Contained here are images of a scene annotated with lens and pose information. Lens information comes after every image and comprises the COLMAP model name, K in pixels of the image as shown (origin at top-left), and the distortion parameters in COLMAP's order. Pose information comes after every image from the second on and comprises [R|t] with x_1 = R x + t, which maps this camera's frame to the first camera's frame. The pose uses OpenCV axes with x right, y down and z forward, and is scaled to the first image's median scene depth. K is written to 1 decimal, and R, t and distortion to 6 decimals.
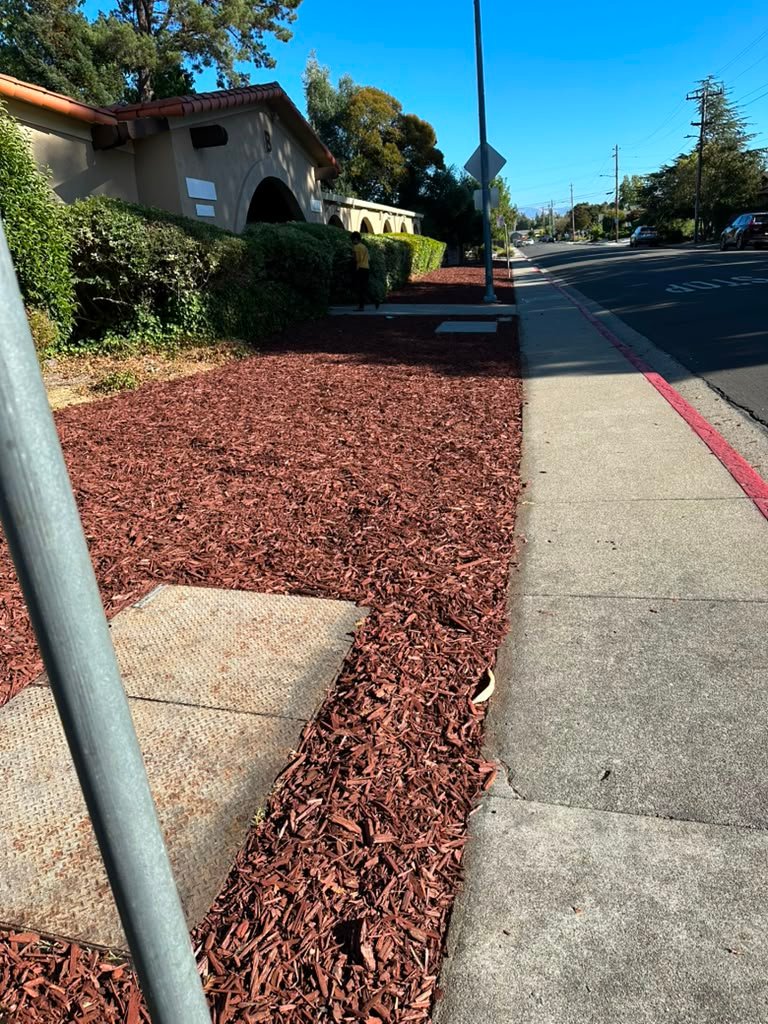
lens RADIAL K [[714.5, 0, 385.4], [0, 714.5, 483.0], [0, 0, 1]] dist [0.114550, -0.169643]
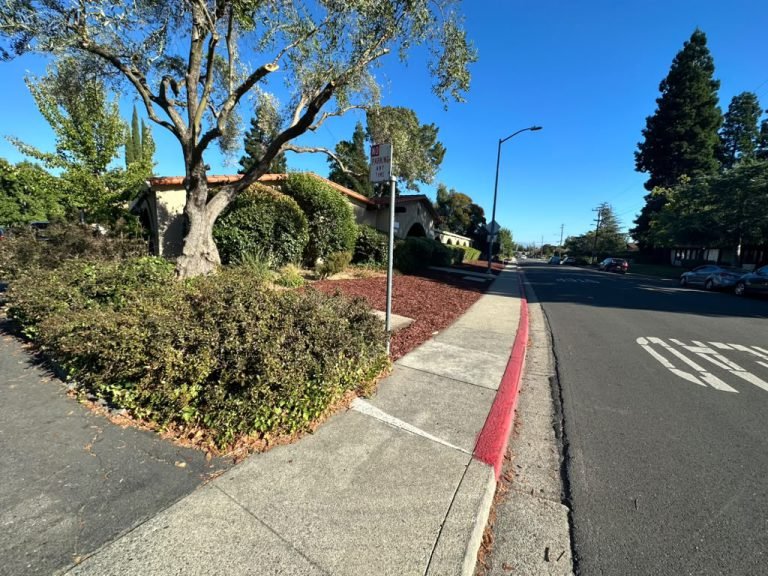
lens RADIAL K [[535.9, 0, 385.5], [0, 535.9, 282.4], [0, 0, 1]] dist [0.114550, -0.169643]
pose [[0.968044, 0.151604, -0.199767, 0.160845], [-0.195507, 0.955114, -0.222565, 0.276242], [0.157059, 0.254508, 0.954232, -0.886488]]
